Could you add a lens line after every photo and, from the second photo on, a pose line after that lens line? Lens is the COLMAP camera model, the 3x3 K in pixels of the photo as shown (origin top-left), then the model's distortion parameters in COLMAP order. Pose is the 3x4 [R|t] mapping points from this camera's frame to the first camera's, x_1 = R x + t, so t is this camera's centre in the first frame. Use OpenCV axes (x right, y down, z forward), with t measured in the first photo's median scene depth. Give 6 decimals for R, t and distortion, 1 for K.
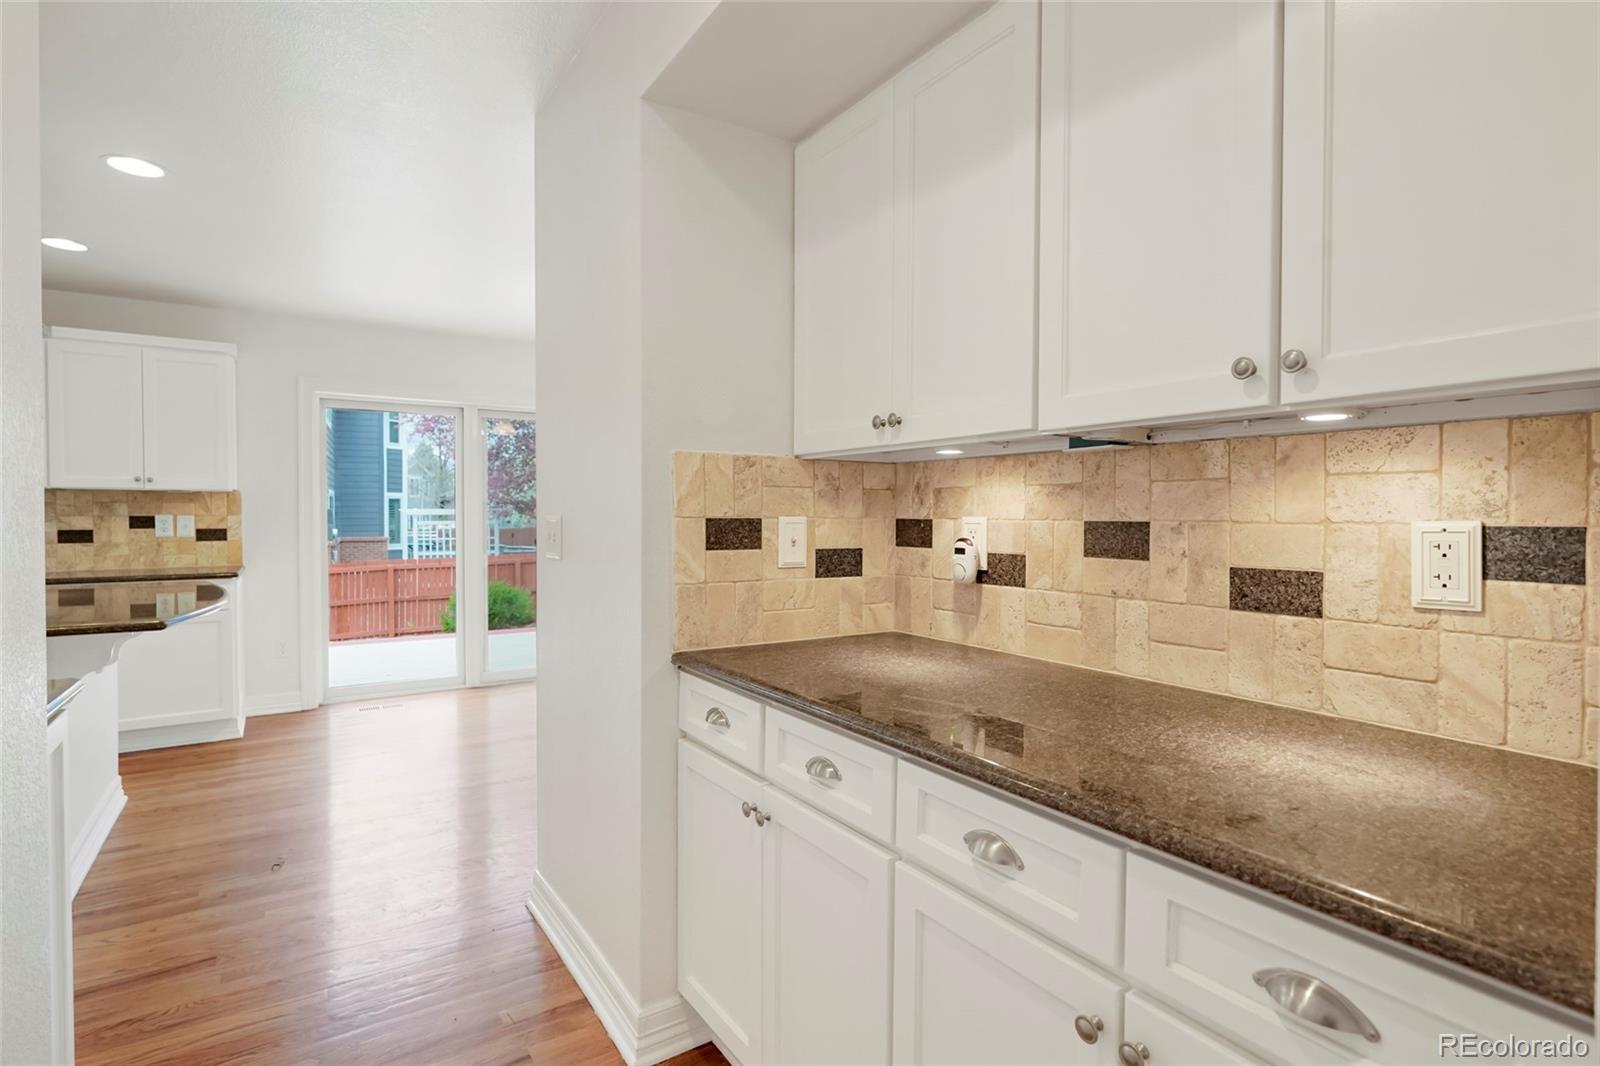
lens RADIAL K [[793.4, 0, 800.0], [0, 793.4, 533.0], [0, 0, 1]] dist [-0.002178, 0.000061]
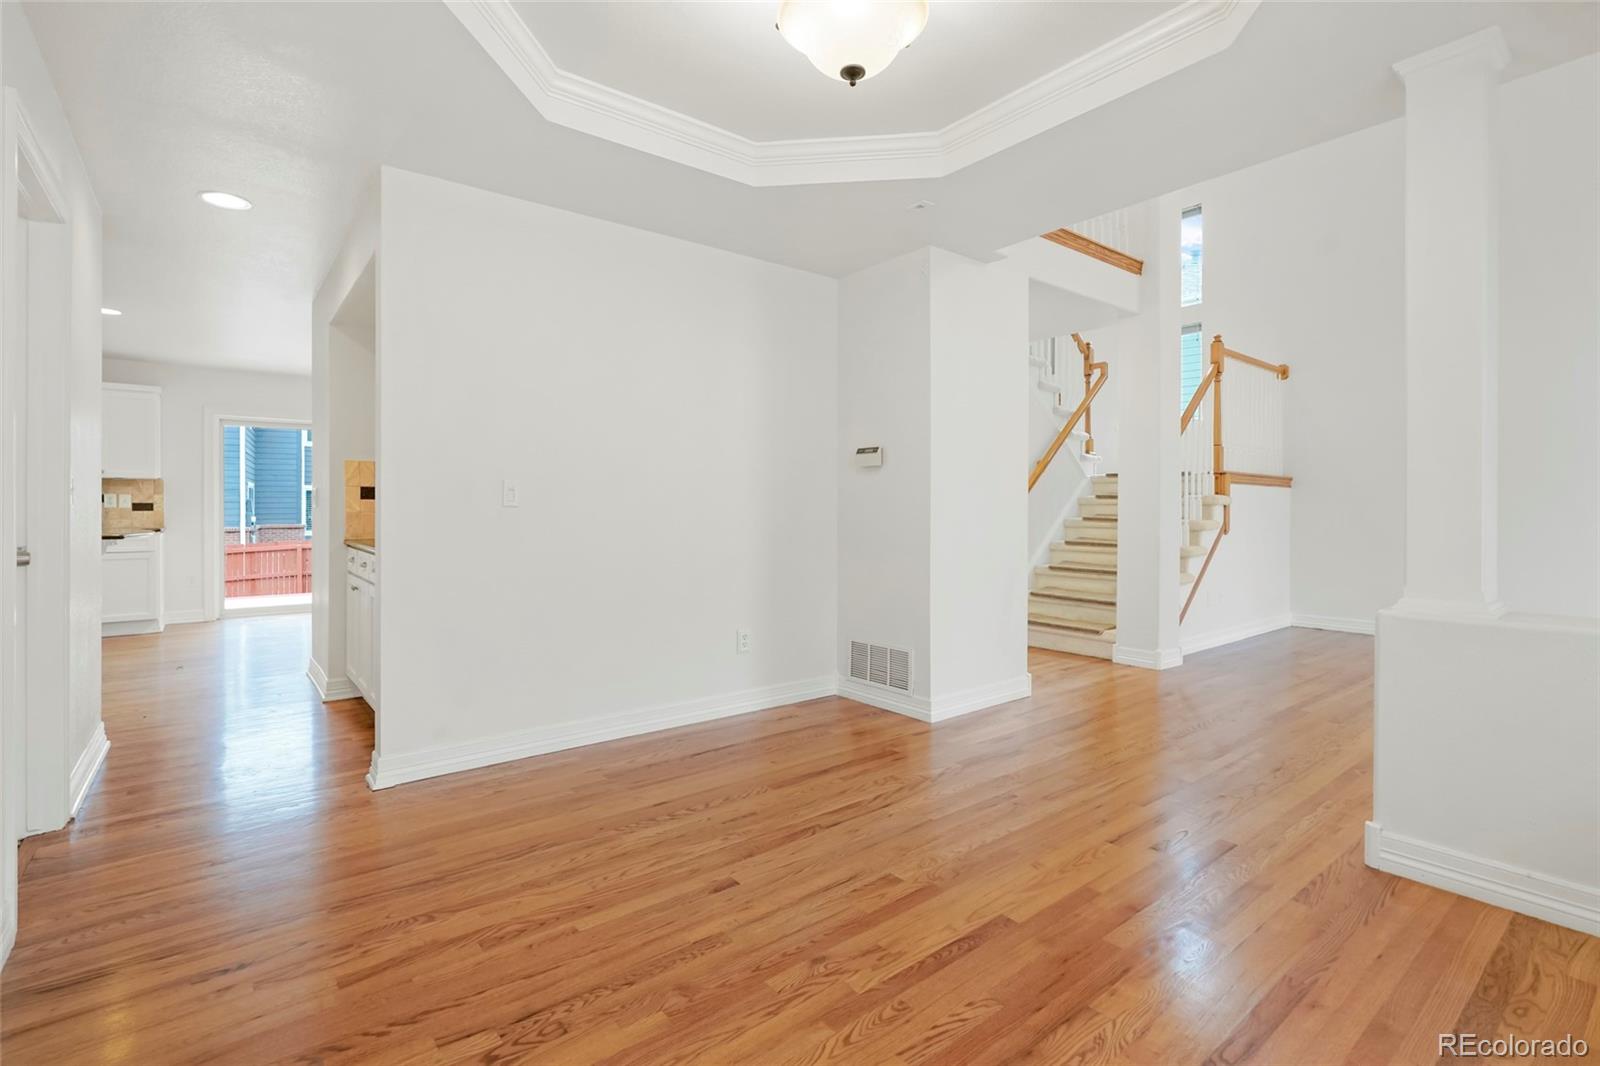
lens RADIAL K [[744.0, 0, 797.8], [0, 744.0, 513.3], [0, 0, 1]] dist [0.002581, 0.000281]
pose [[0.996040, -0.000679, 0.088898, 0.425741], [0.002198, 0.999853, -0.016992, 0.044188], [-0.088874, 0.017121, 0.995896, -0.596107]]
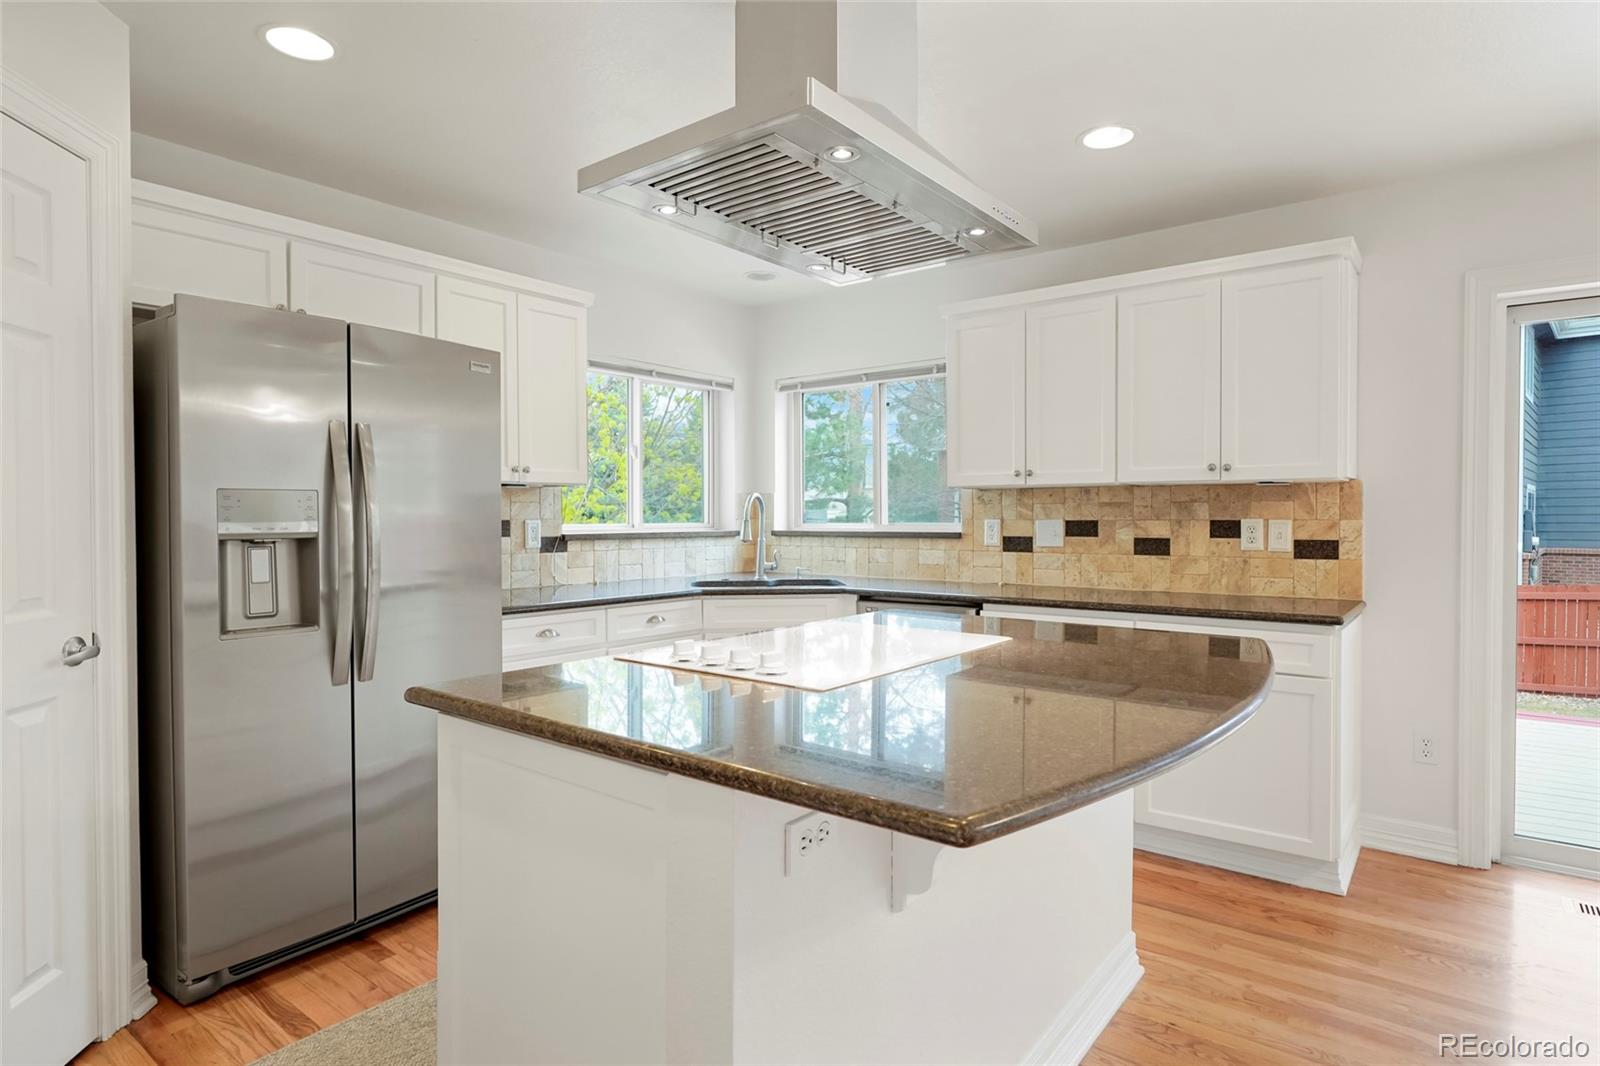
lens RADIAL K [[849.6, 0, 799.4], [0, 849.6, 527.8], [0, 0, 1]] dist [-0.003163, -0.000920]
pose [[0.318708, 0.010525, -0.947795, -0.227952], [-0.020993, 0.999771, 0.004043, -0.009679], [0.947621, 0.018608, 0.318856, 0.391828]]
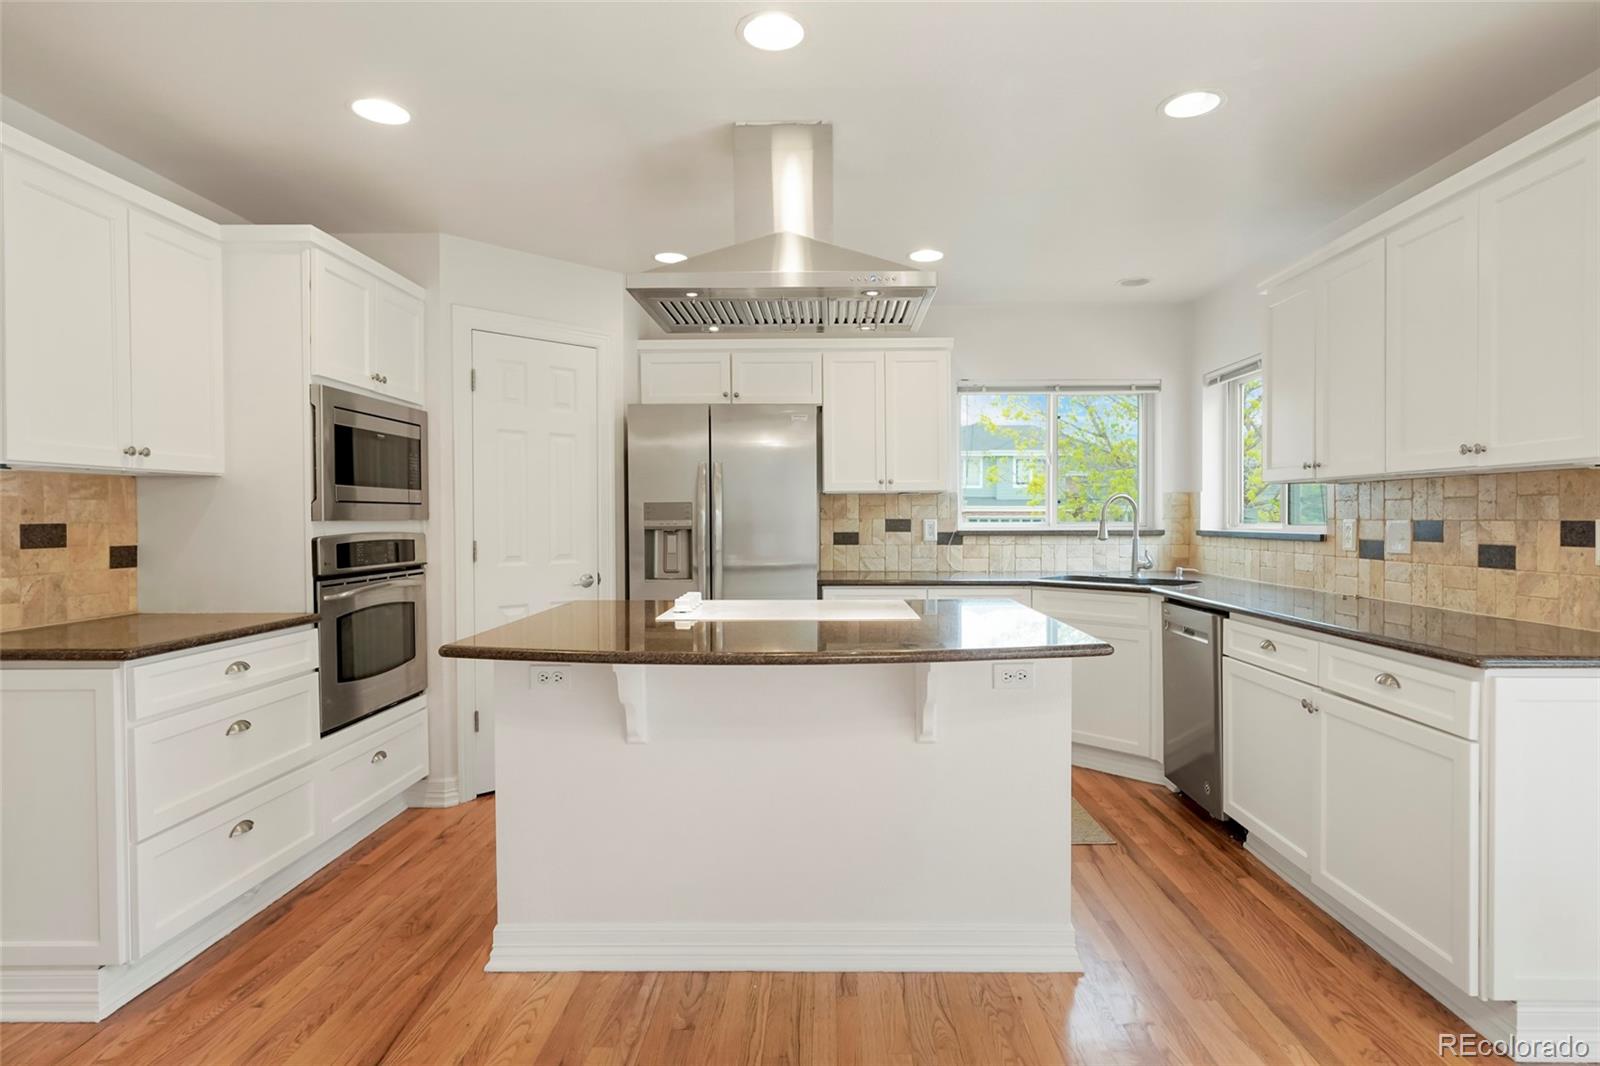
lens RADIAL K [[843.9, 0, 825.0], [0, 843.9, 529.2], [0, 0, 1]] dist [-0.001953, -0.000185]
pose [[-0.556337, 0.011970, -0.830870, -0.138324], [-0.017835, 0.999494, 0.026341, -0.021668], [0.830765, 0.029473, -0.555842, 0.898885]]
